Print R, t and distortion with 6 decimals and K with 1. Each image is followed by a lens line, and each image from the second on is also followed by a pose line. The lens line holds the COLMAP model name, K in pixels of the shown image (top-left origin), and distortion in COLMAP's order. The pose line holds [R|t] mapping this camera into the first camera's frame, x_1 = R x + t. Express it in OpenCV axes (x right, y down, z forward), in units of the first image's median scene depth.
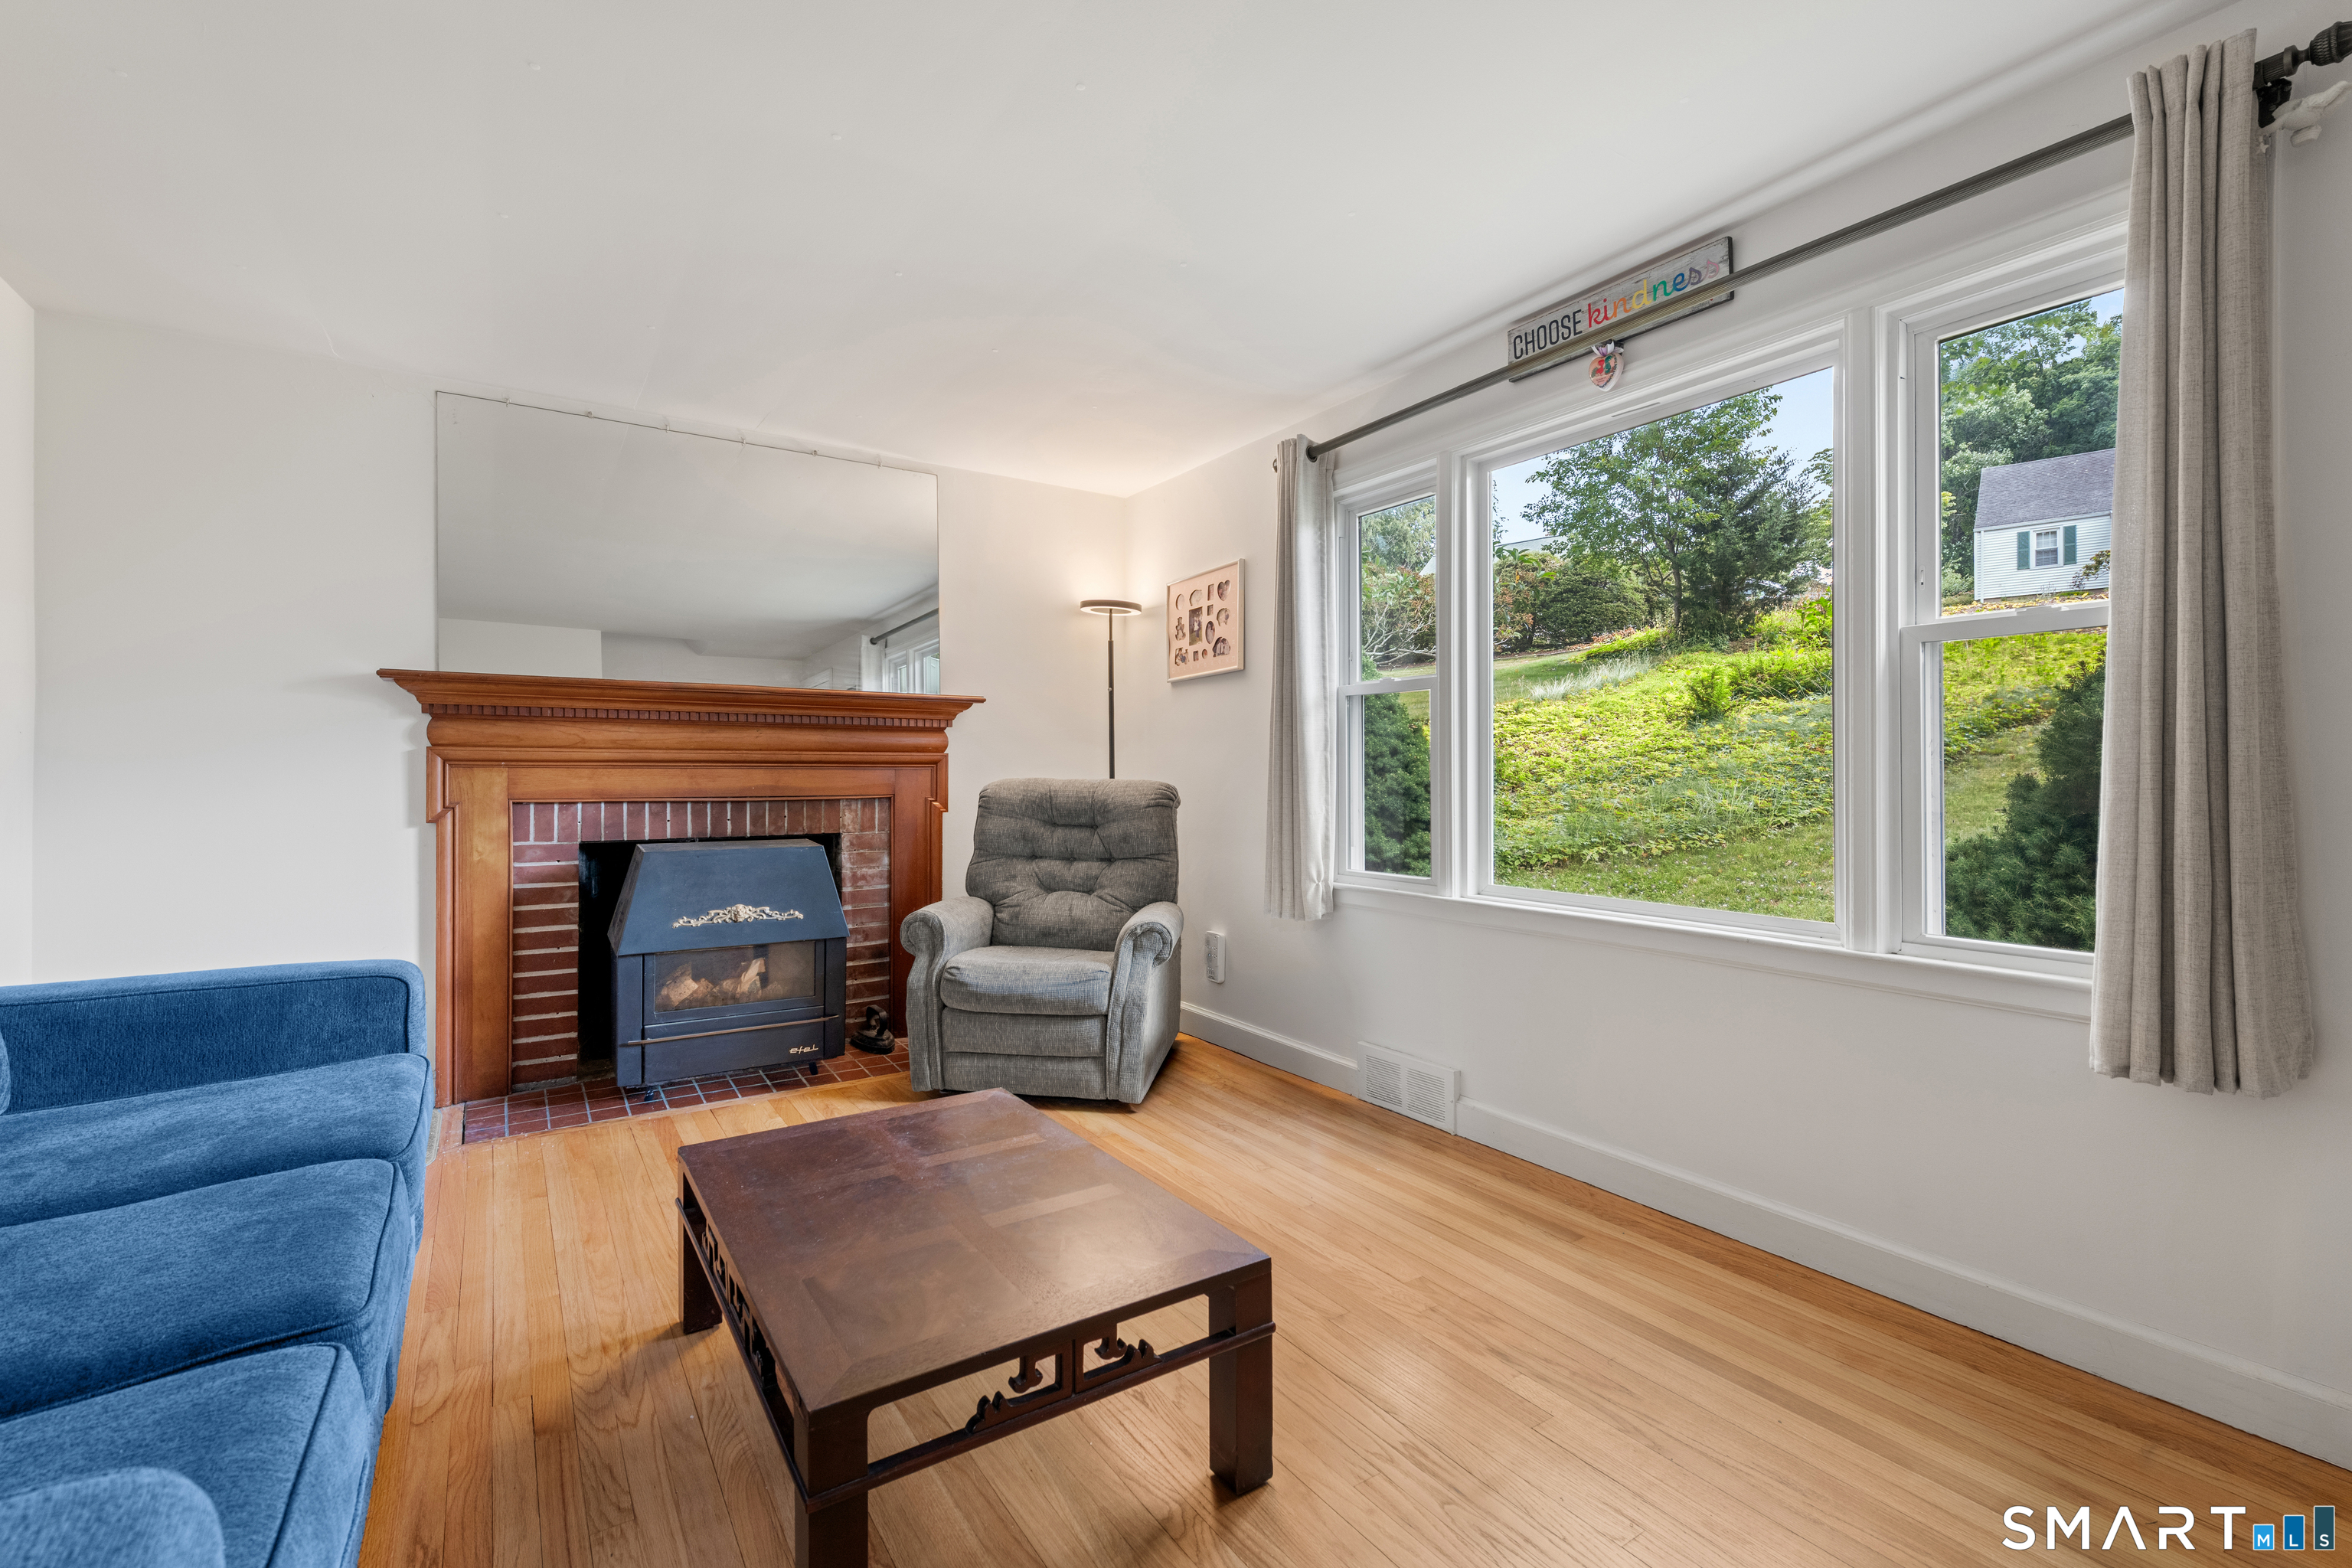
lens RADIAL K [[1015.6, 0, 1150.5], [0, 1015.6, 771.6], [0, 0, 1]] dist [0.017311, -0.000051]
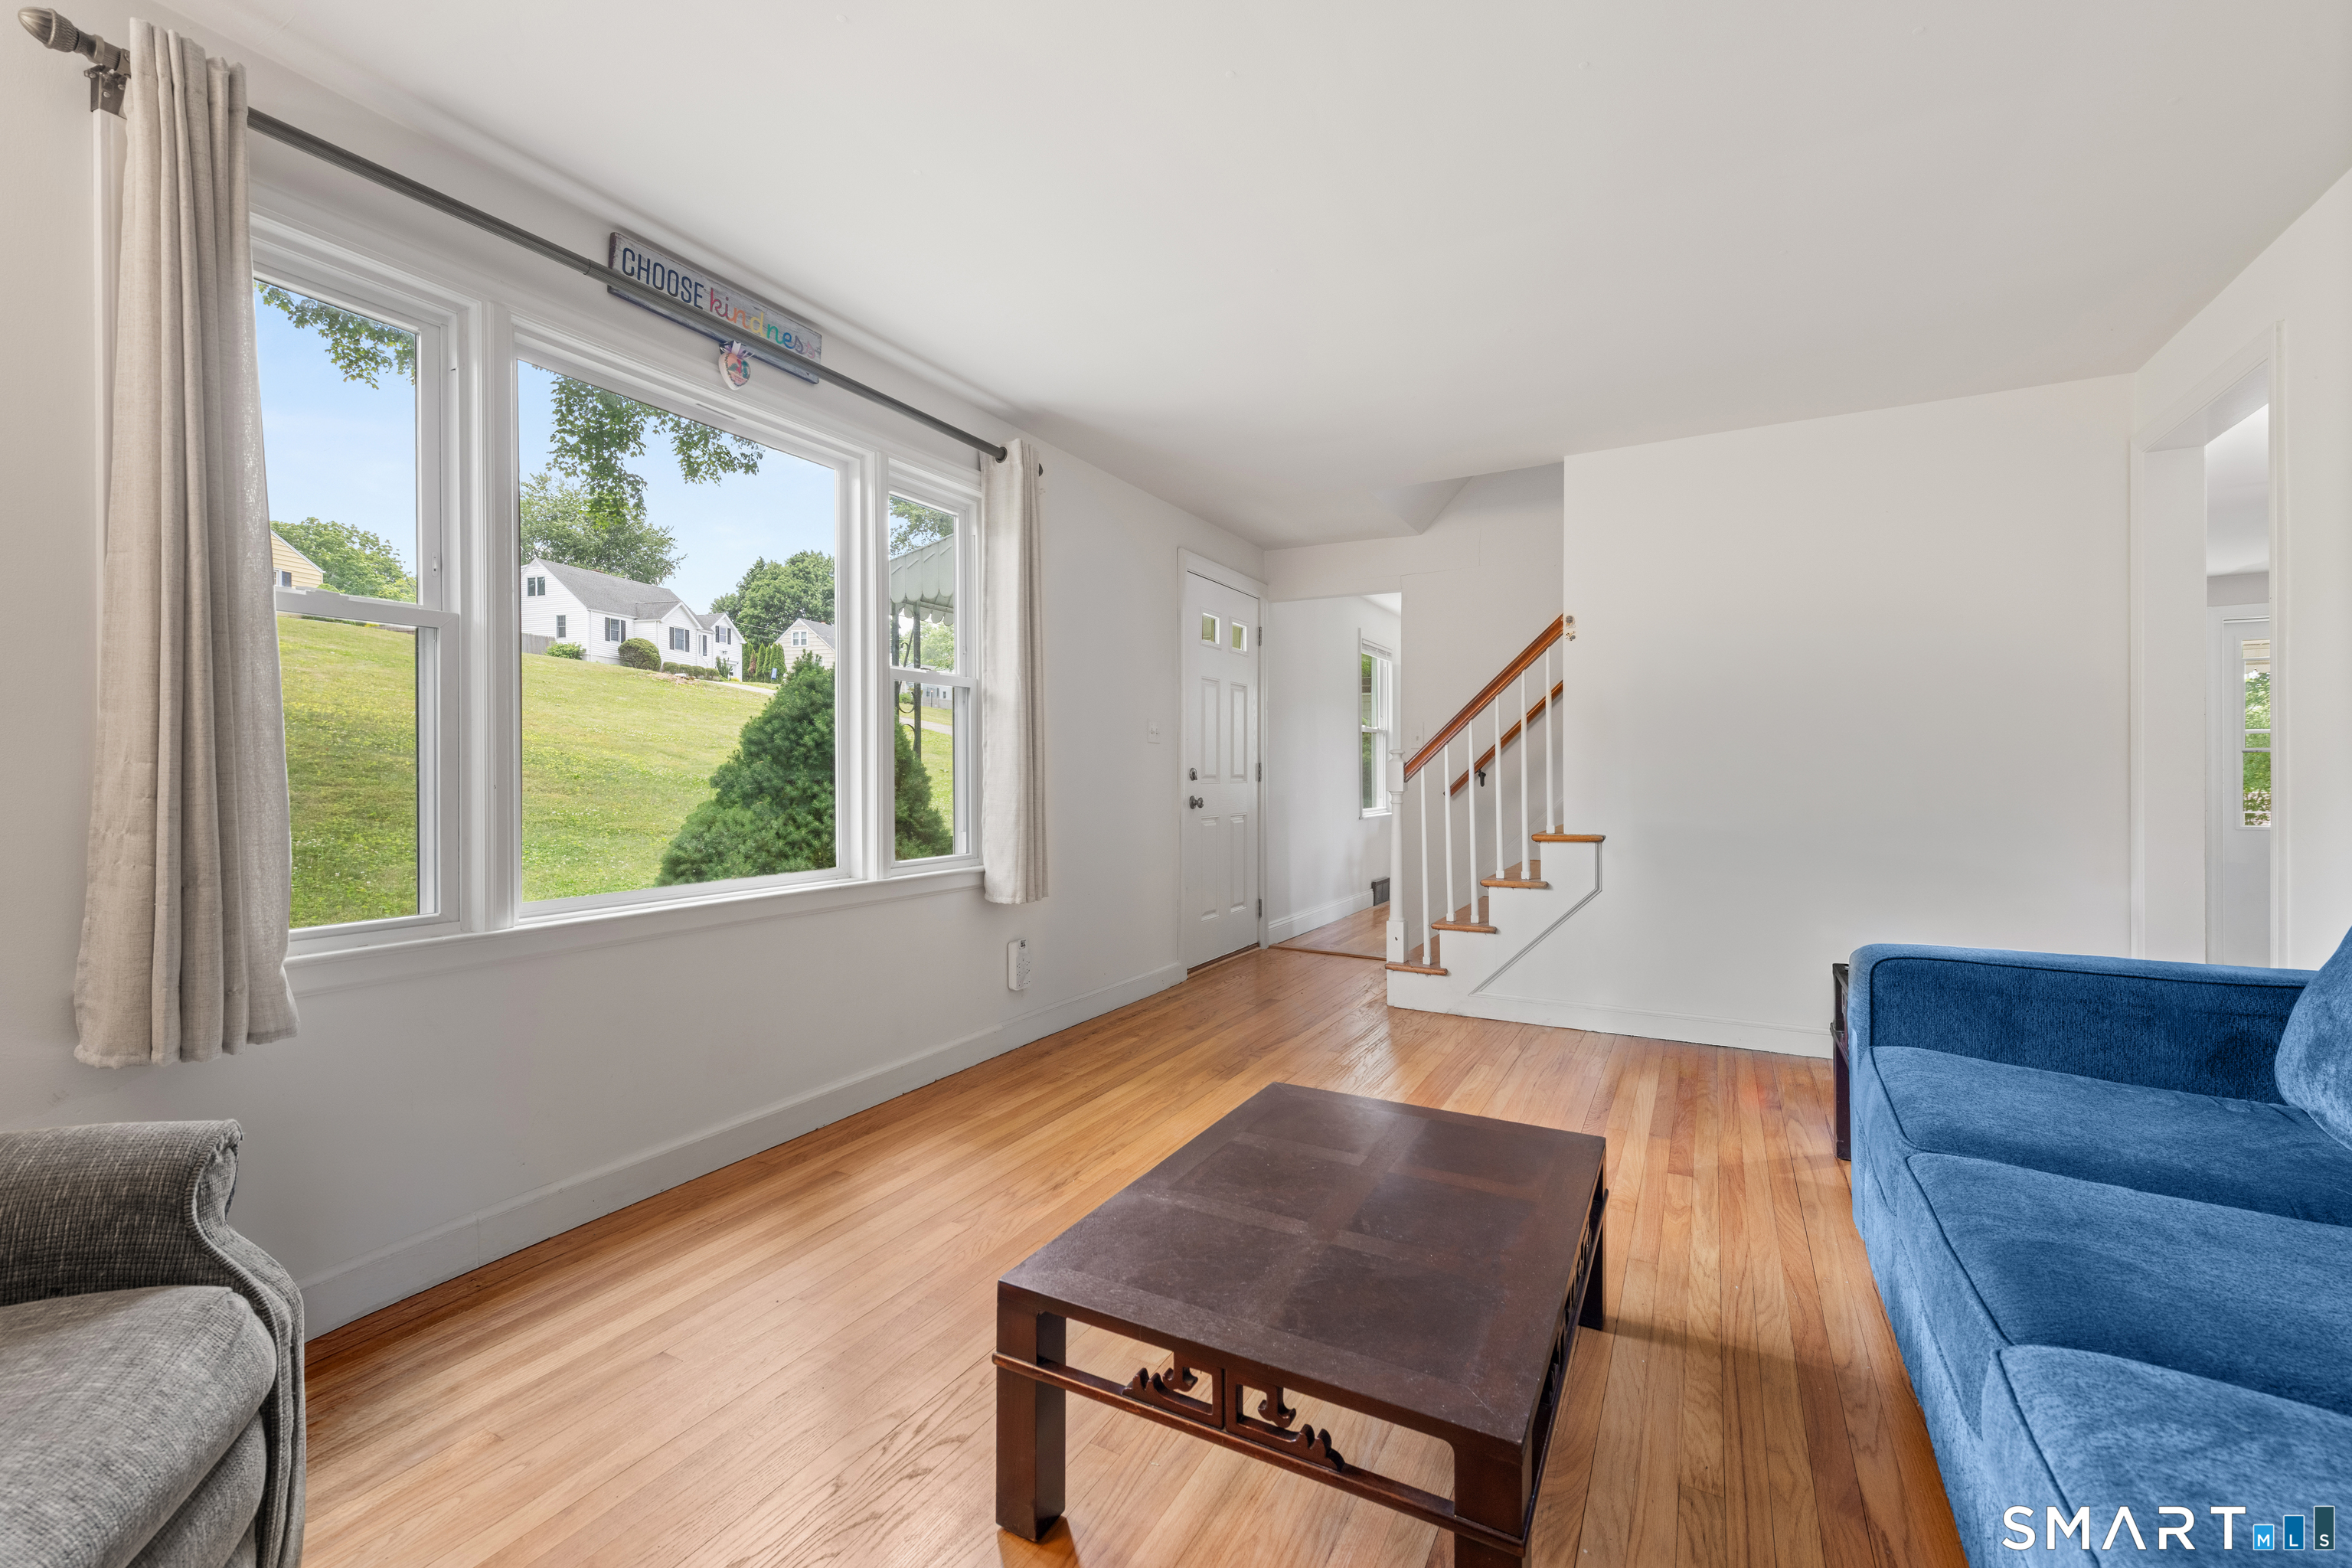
lens RADIAL K [[982.2, 0, 1174.8], [0, 982.2, 768.6], [0, 0, 1]] dist [0.000010, 0.000021]
pose [[-0.480611, 0.000425, 0.876934, -0.491288], [-0.000426, 1.000000, -0.000718, 0.008849], [-0.876934, -0.000719, -0.480610, 0.834484]]
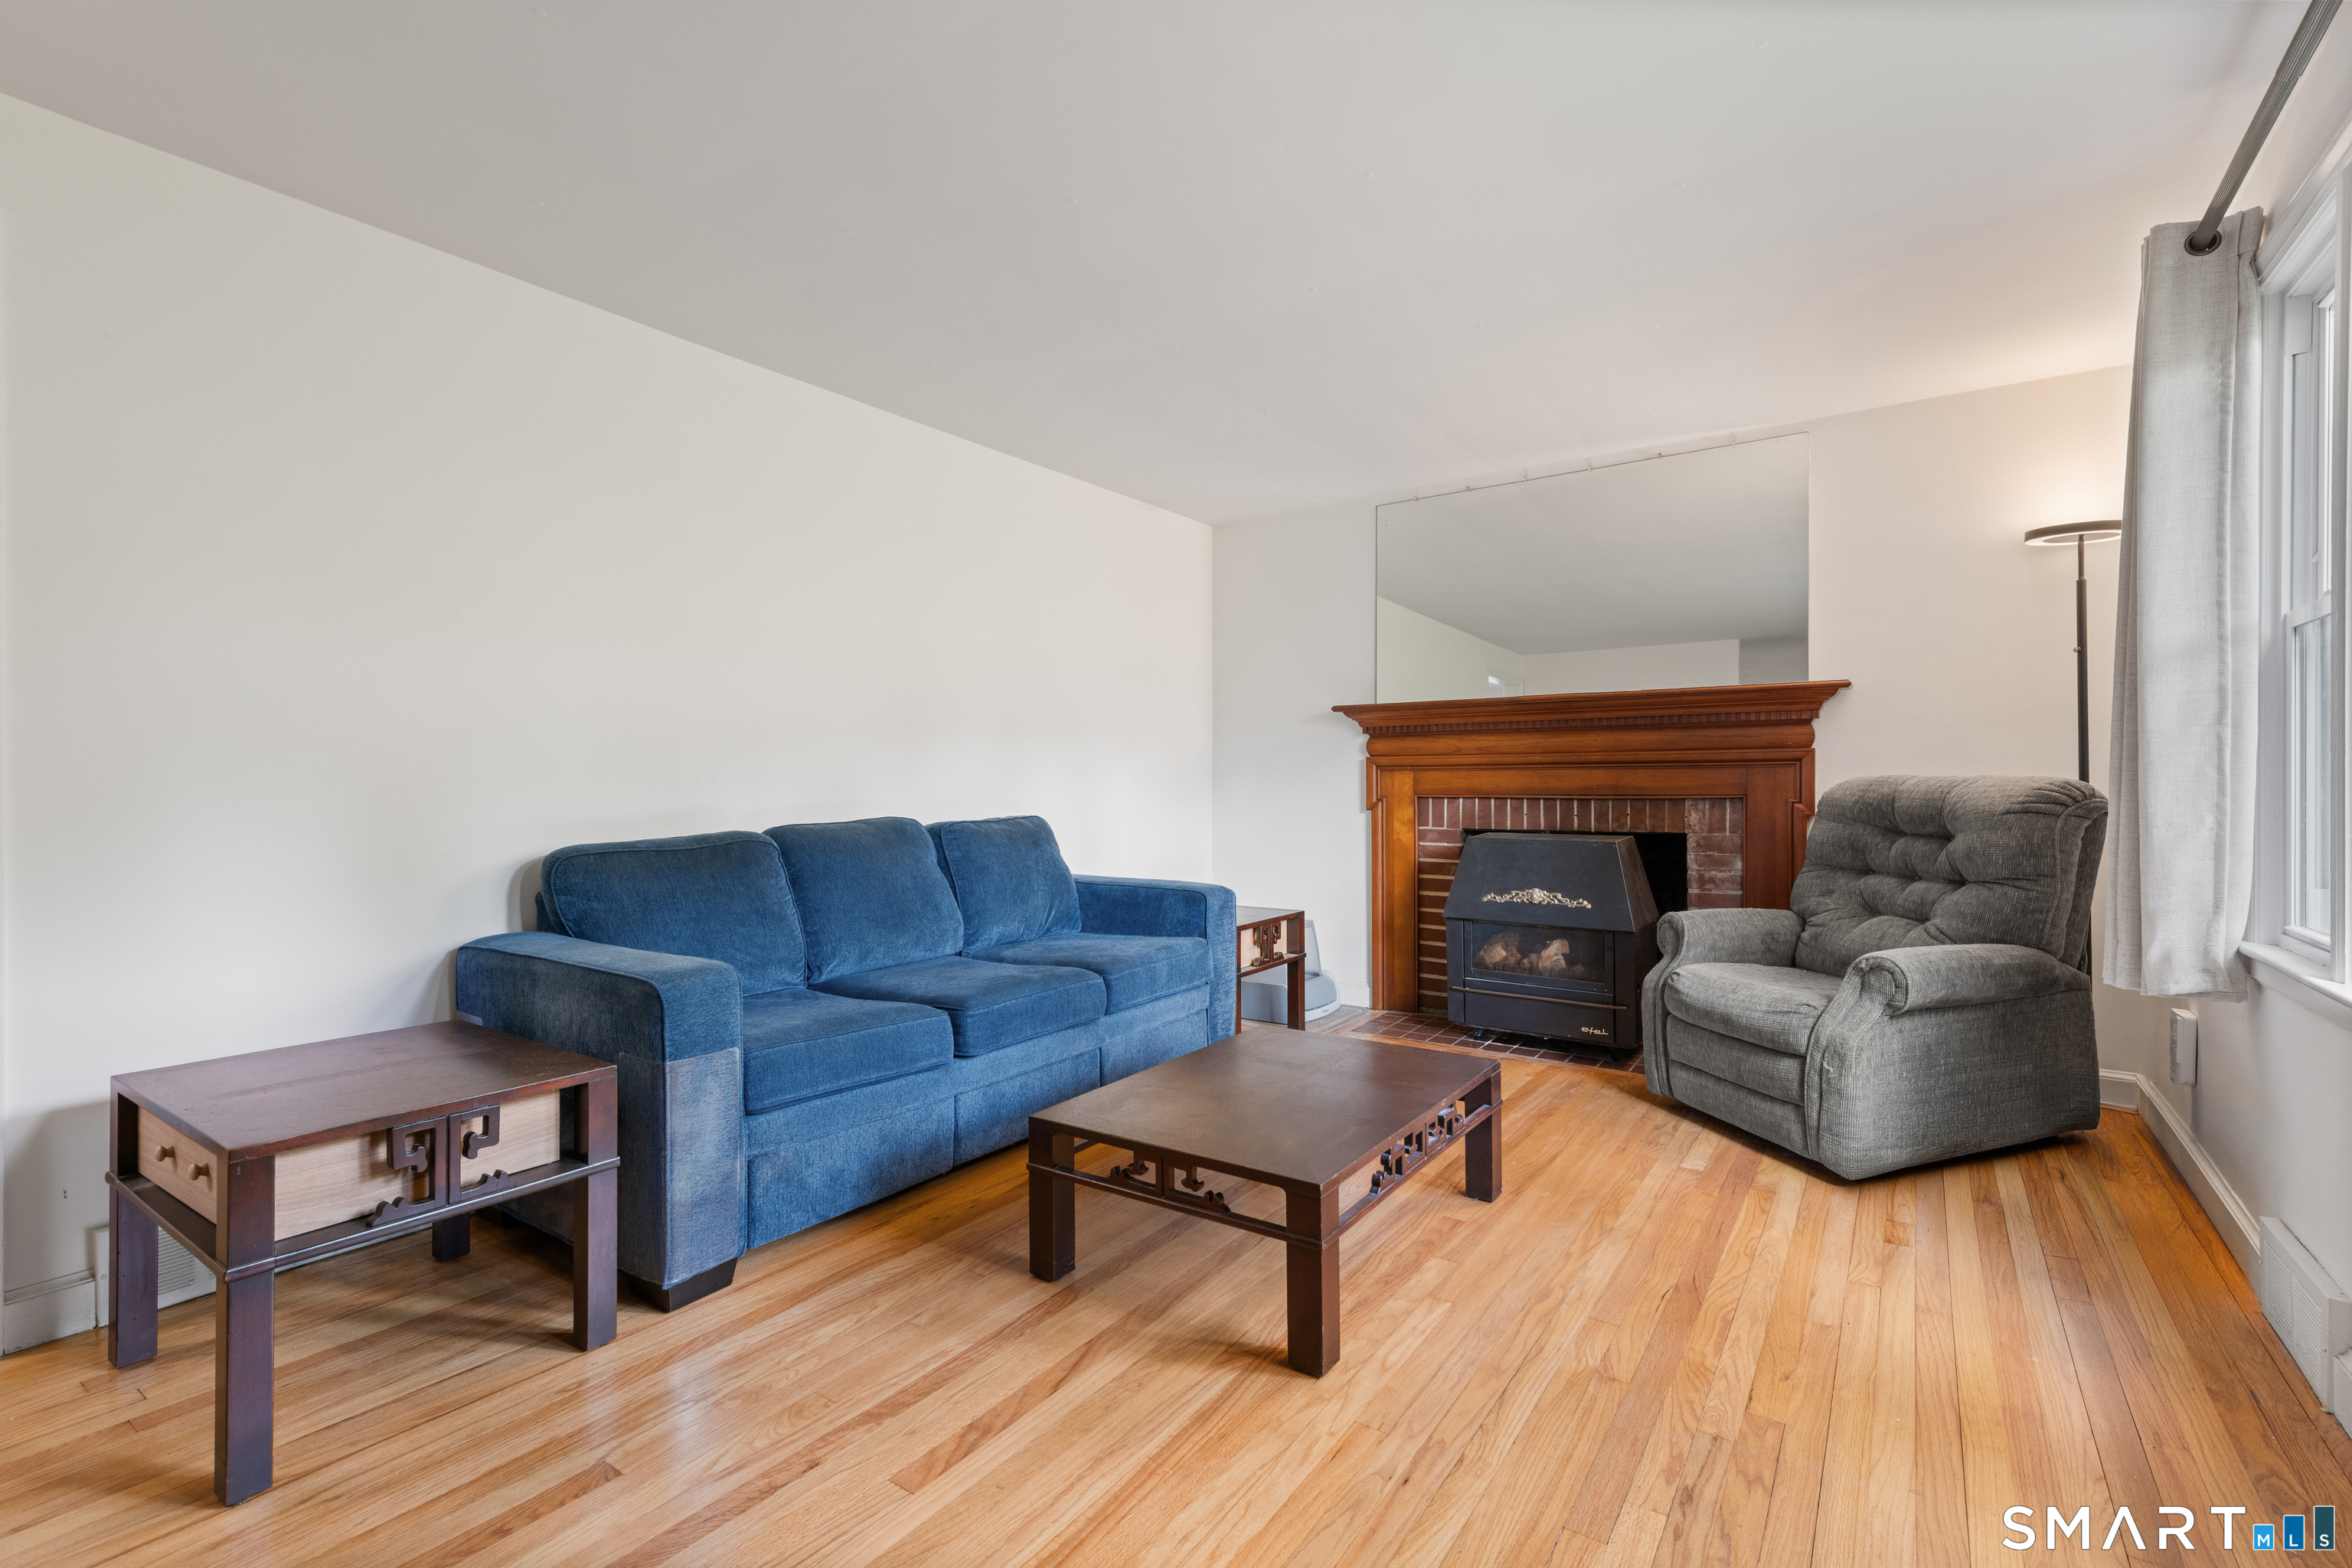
lens RADIAL K [[1041.5, 0, 1176.0], [0, 1041.5, 784.0], [0, 0, 1]] dist [0.010052, -0.000913]
pose [[0.380738, -0.002082, -0.924681, 0.524129], [0.005944, 0.999982, 0.000196, 0.011404], [0.924664, -0.005571, 0.380743, 0.187116]]
